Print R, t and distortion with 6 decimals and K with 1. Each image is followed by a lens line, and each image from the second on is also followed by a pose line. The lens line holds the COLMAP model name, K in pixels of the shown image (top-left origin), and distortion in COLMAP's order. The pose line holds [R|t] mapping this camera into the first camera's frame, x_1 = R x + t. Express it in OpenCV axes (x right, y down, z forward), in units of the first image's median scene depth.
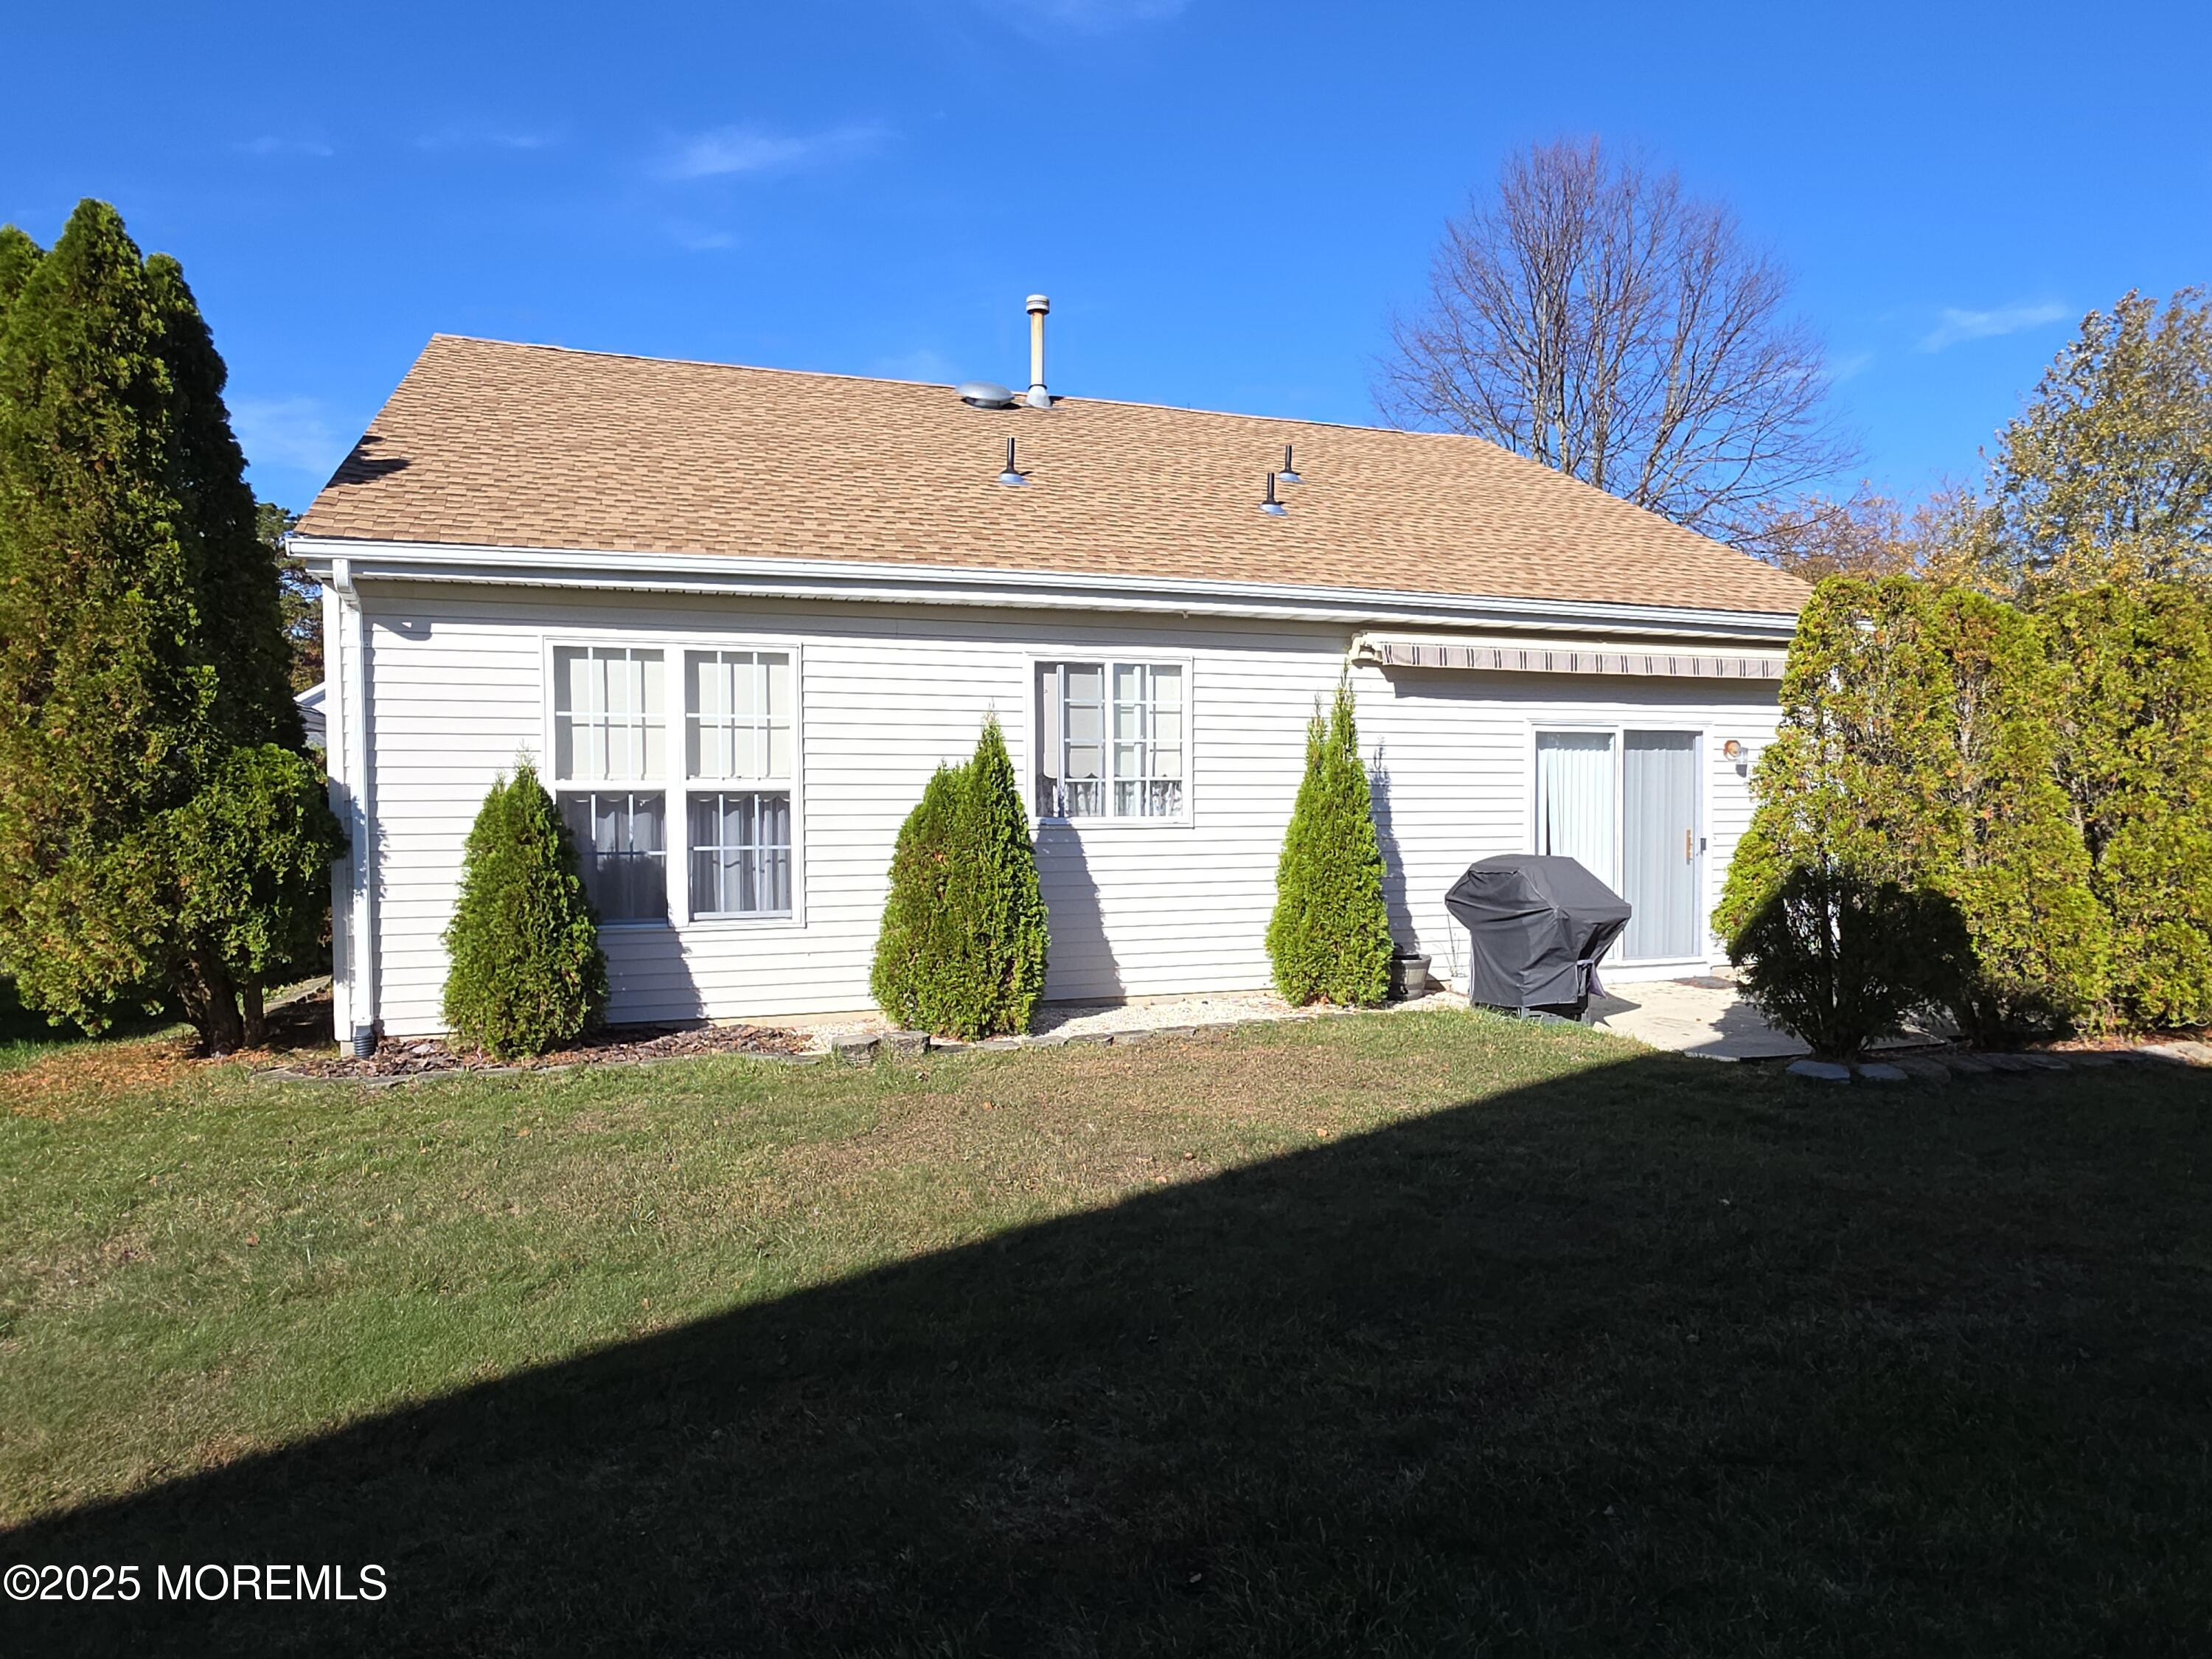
lens RADIAL K [[1297.0, 0, 1106.0], [0, 1297.0, 829.5], [0, 0, 1]] dist [-0.000049, -0.000015]
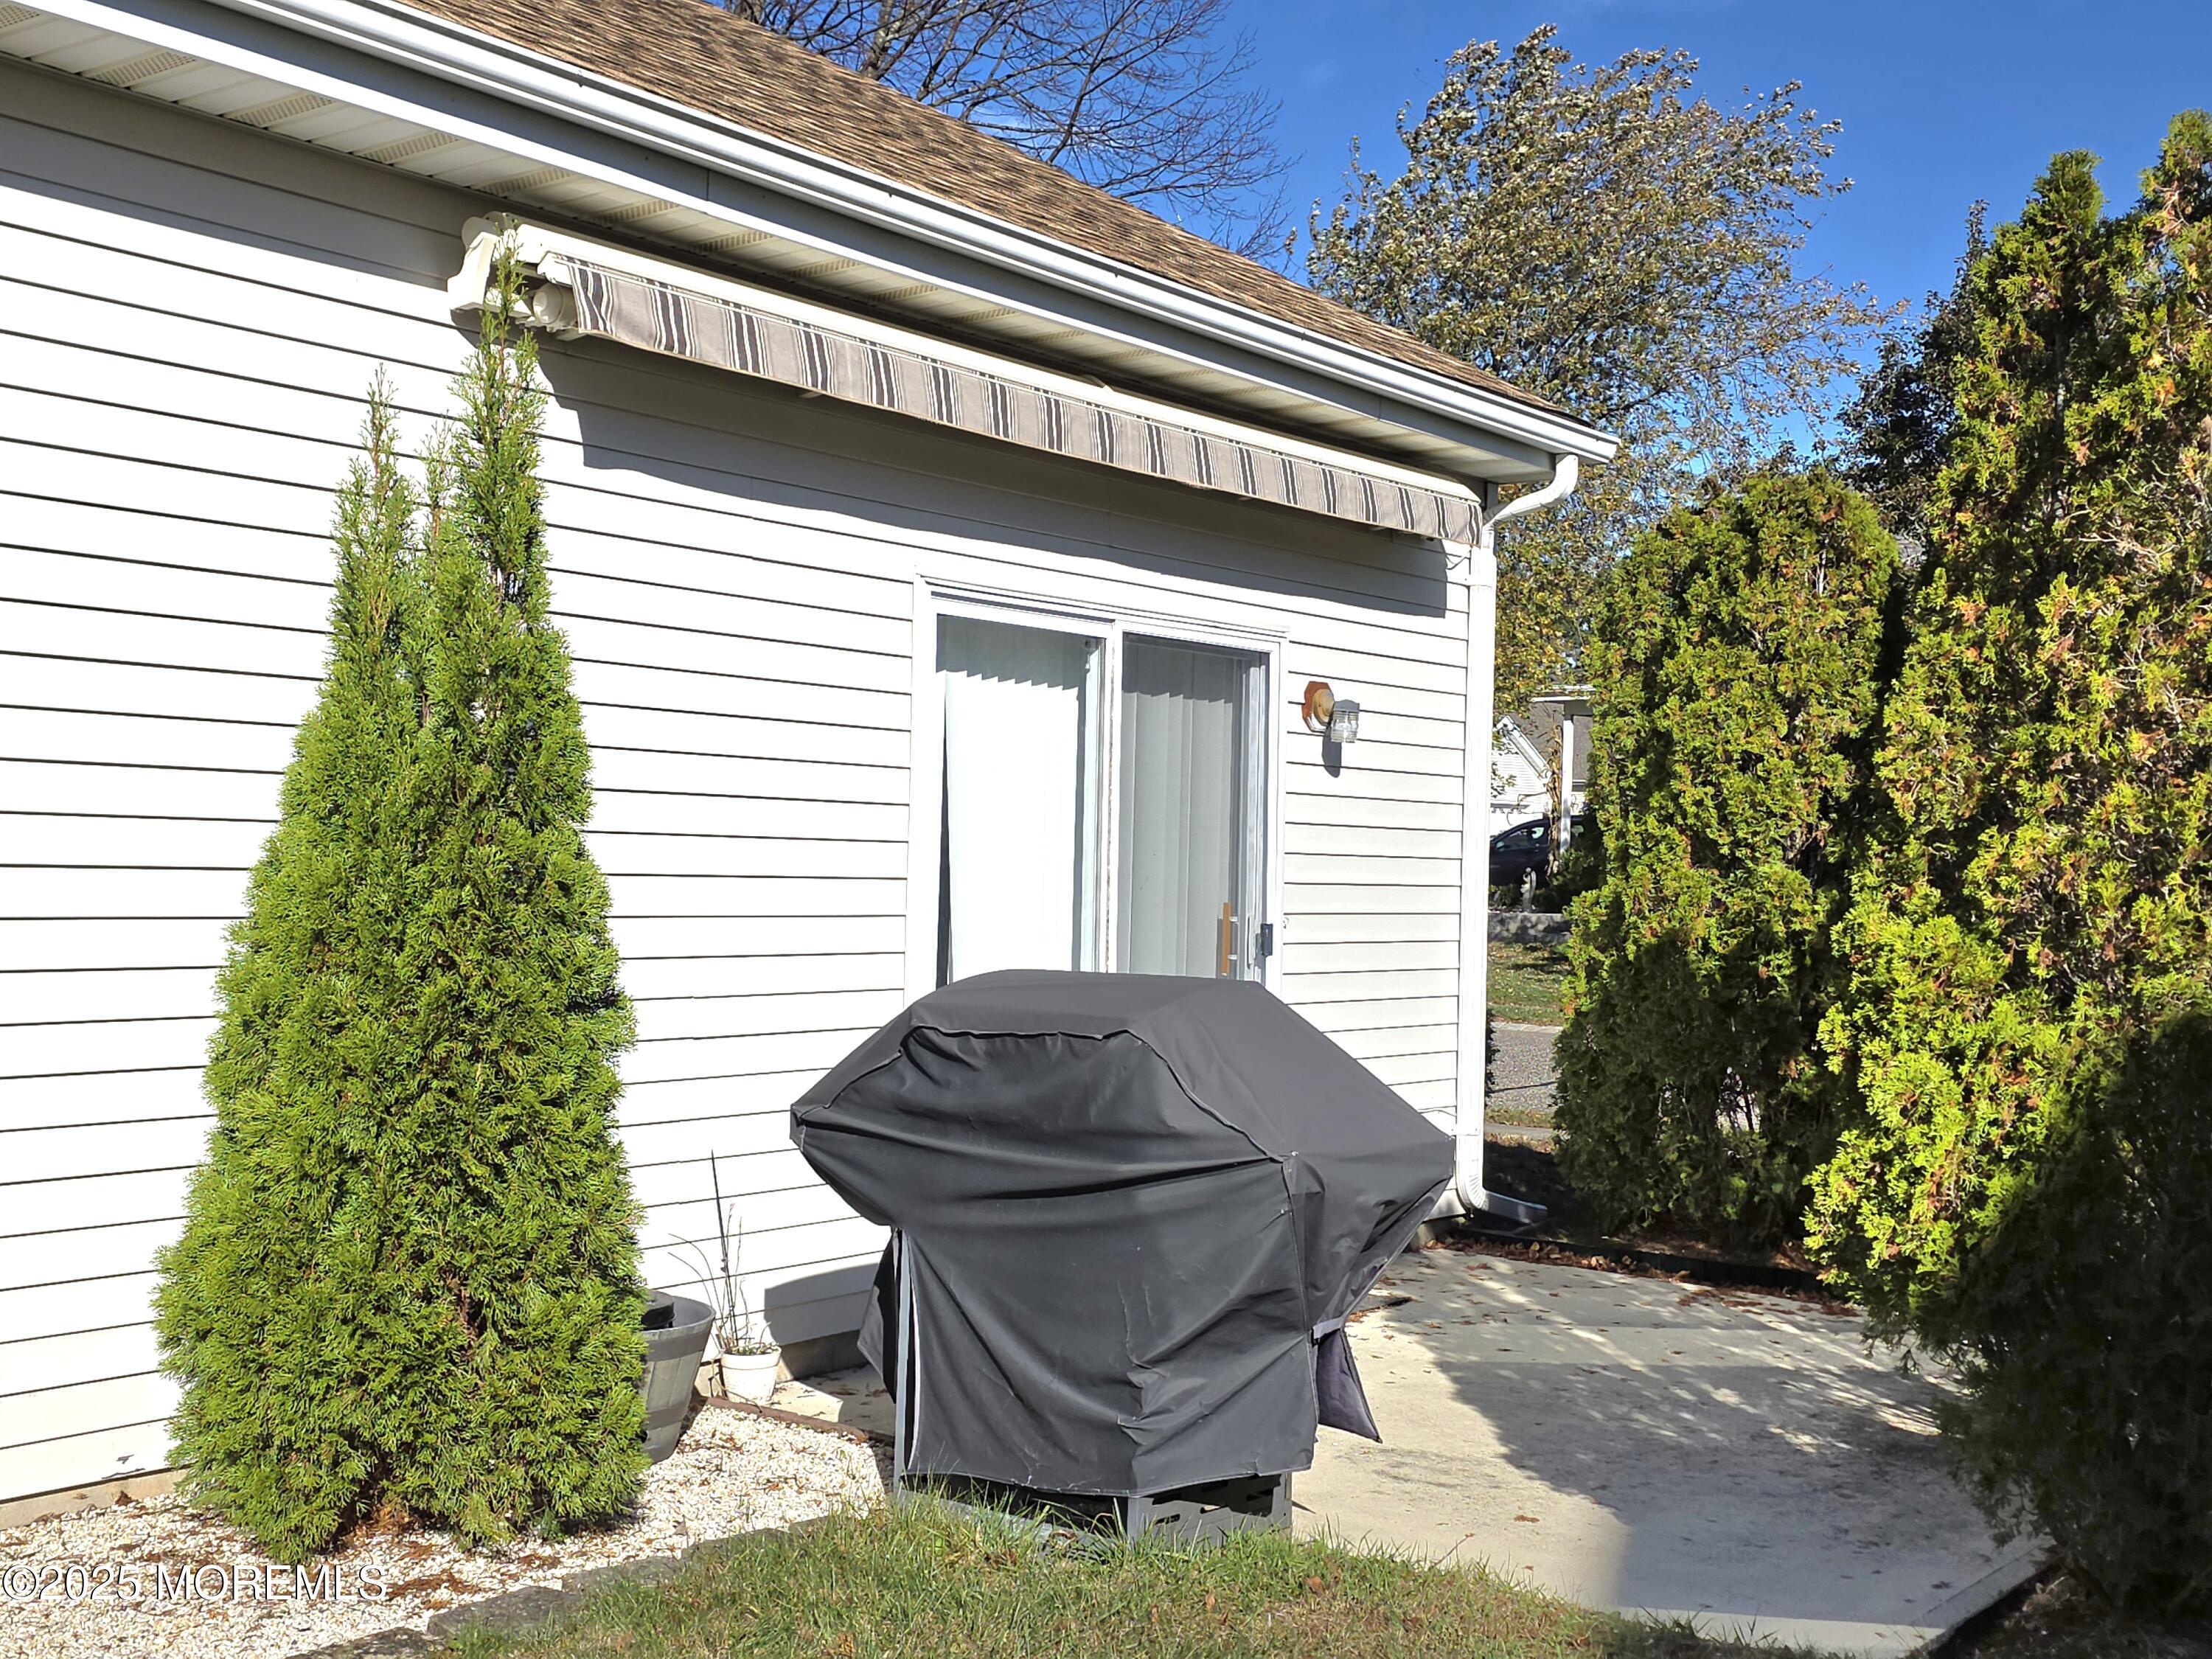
lens RADIAL K [[2511.8, 0, 1104.9], [0, 2511.8, 842.7], [0, 0, 1]] dist [0.102577, -0.007615]
pose [[0.834394, 0.027247, 0.550494, -0.003311], [-0.014127, 0.999506, -0.028059, 0.004620], [-0.550987, 0.015635, 0.834367, 0.466356]]
